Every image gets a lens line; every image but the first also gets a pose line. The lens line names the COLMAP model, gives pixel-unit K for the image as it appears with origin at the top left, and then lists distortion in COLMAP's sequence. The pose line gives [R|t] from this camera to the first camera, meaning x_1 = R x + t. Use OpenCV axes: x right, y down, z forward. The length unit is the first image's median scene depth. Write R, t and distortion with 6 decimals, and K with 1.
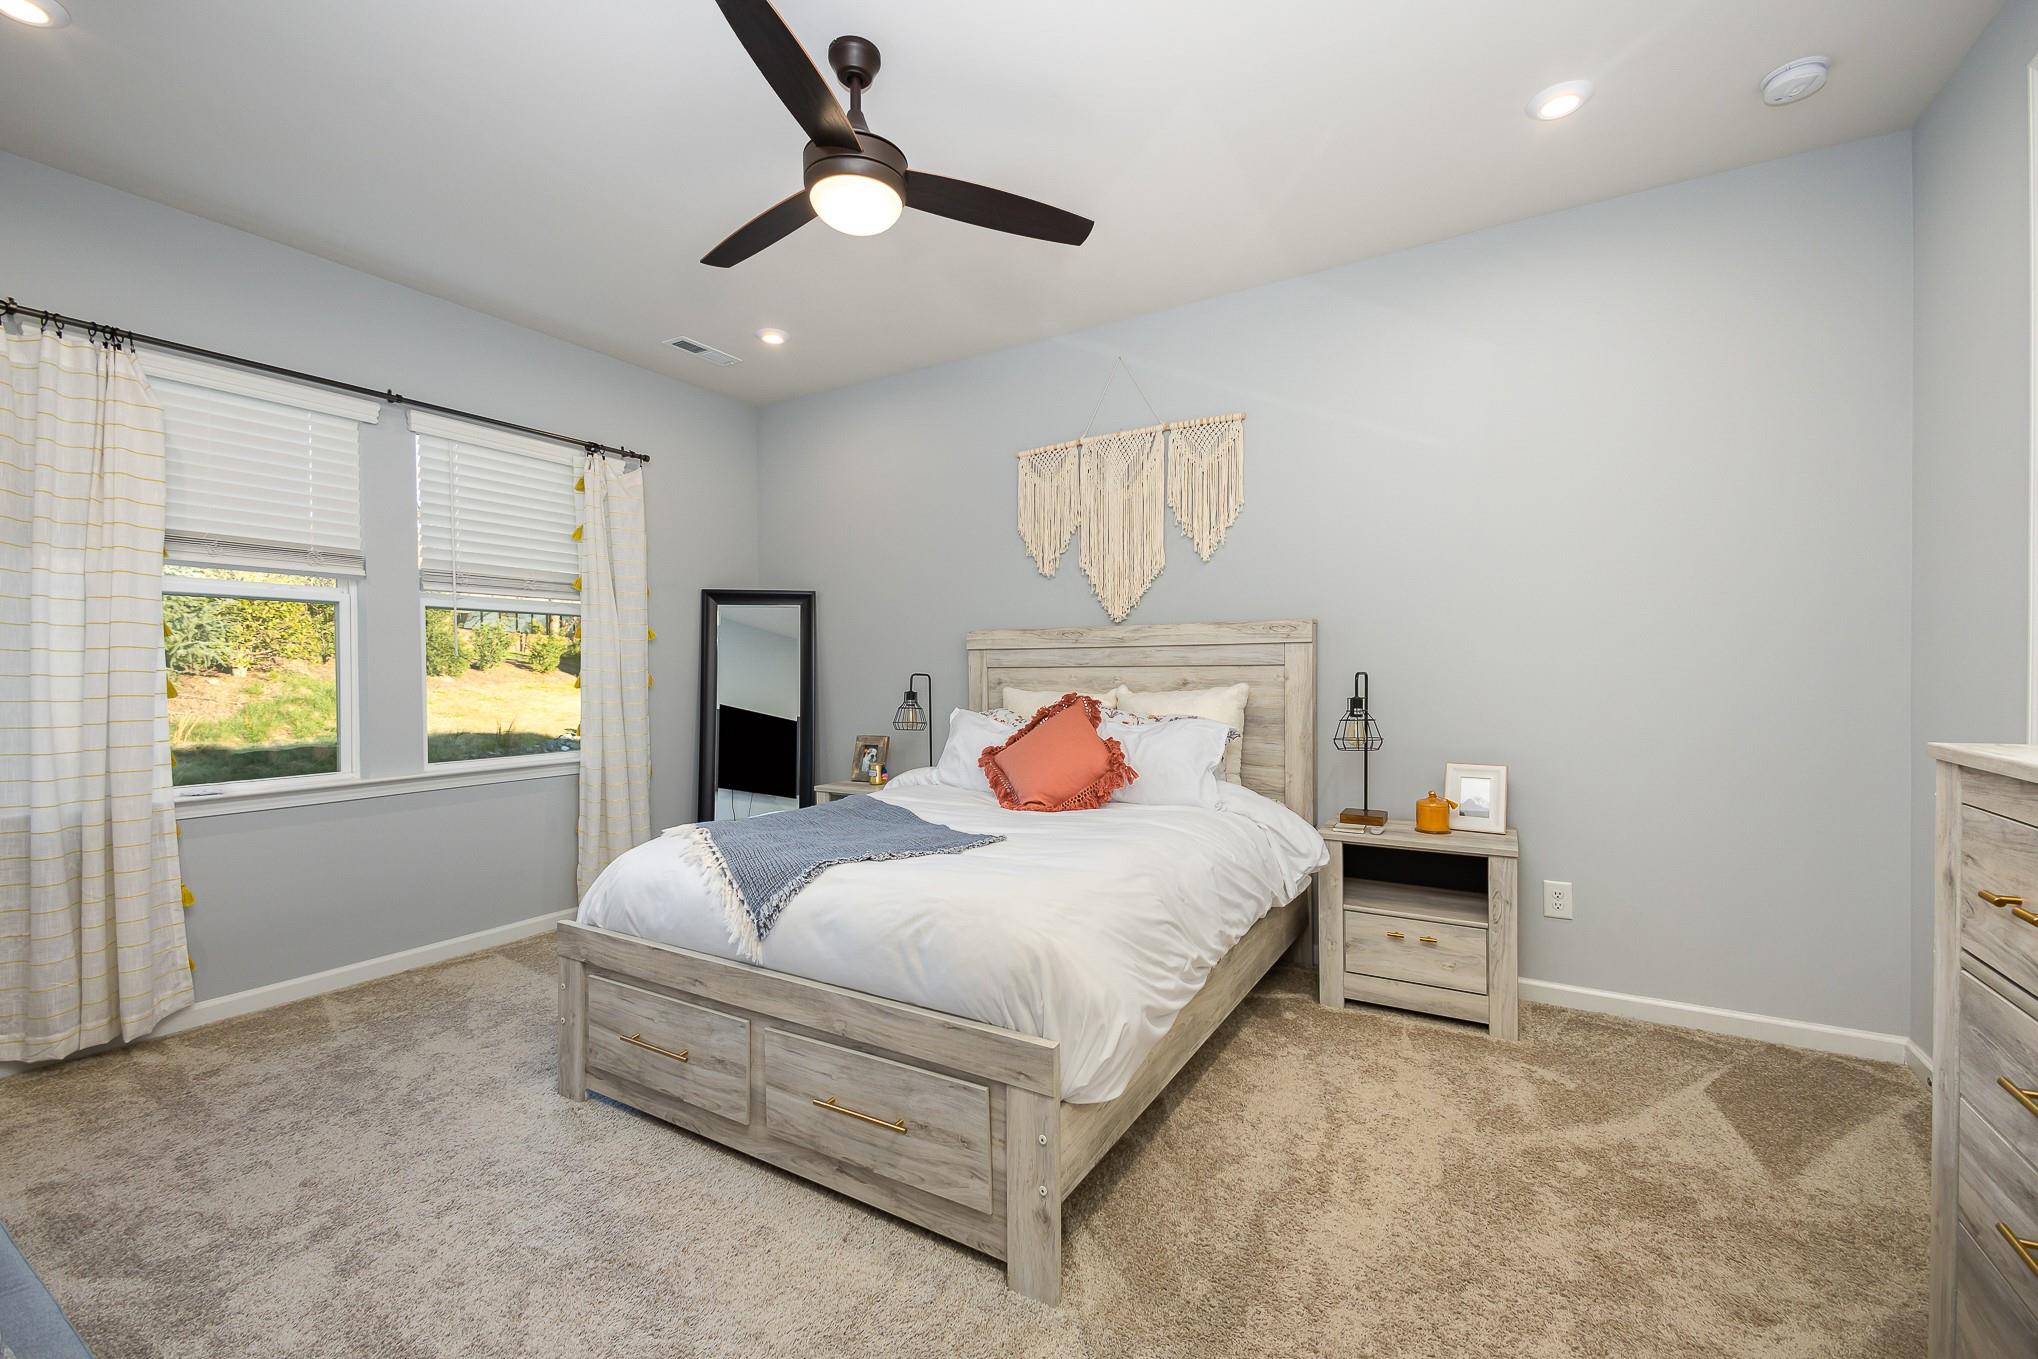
lens RADIAL K [[897.1, 0, 1017.9], [0, 897.1, 681.5], [0, 0, 1]] dist [0.016284, 0.000940]
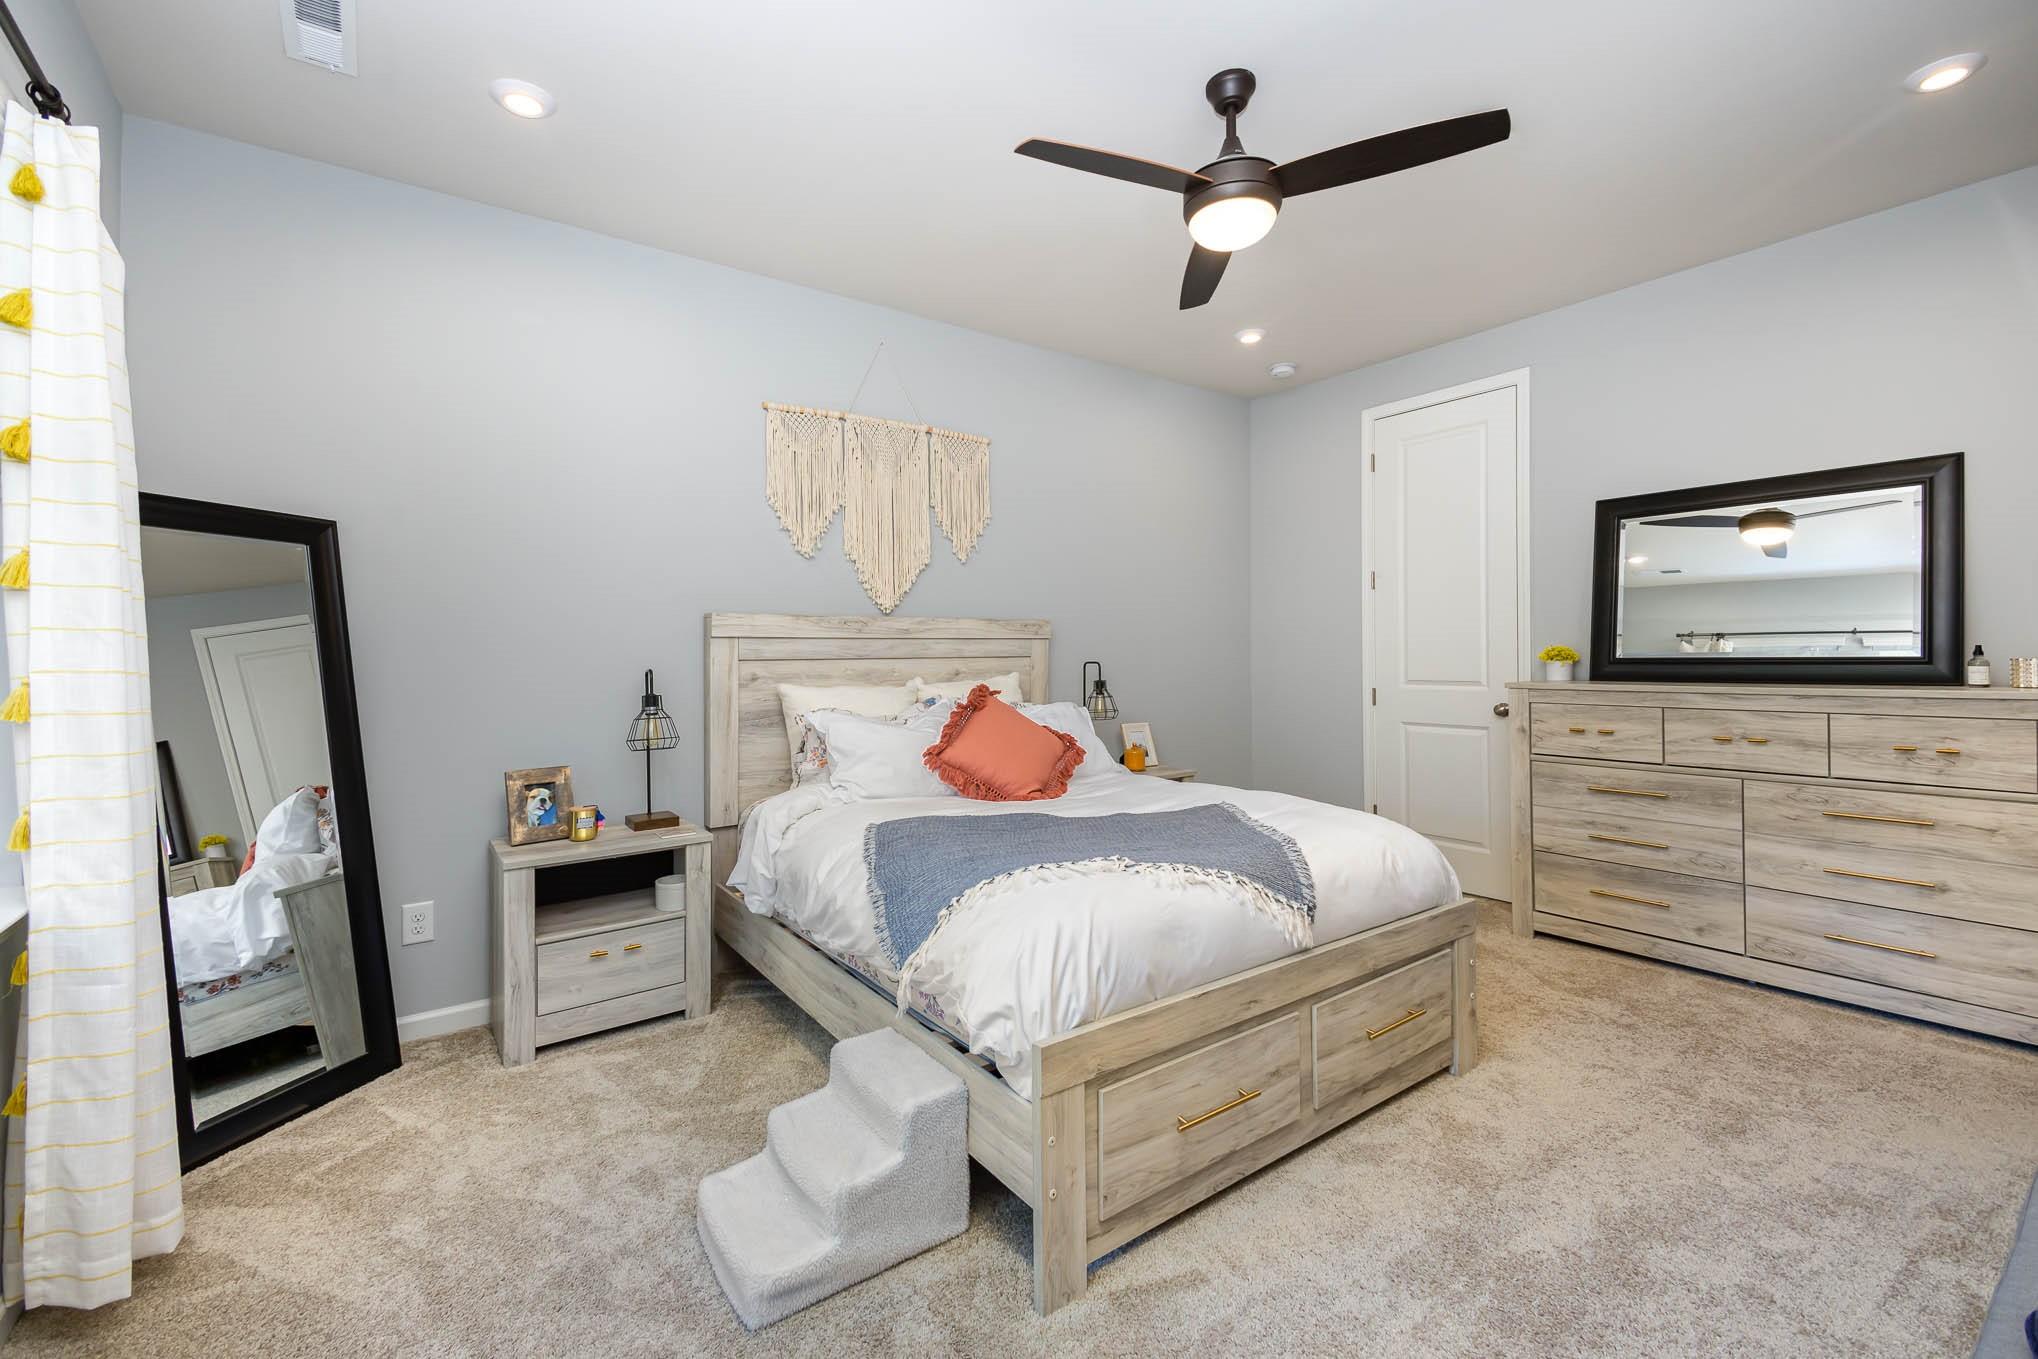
lens RADIAL K [[897.1, 0, 1026.4], [0, 897.1, 659.4], [0, 0, 1]] dist [0.016284, 0.000940]
pose [[0.346904, 0.001354, 0.937900, -0.806463], [0.021497, 0.999725, -0.009394, -0.003962], [-0.937654, 0.023421, 0.346779, 0.561962]]
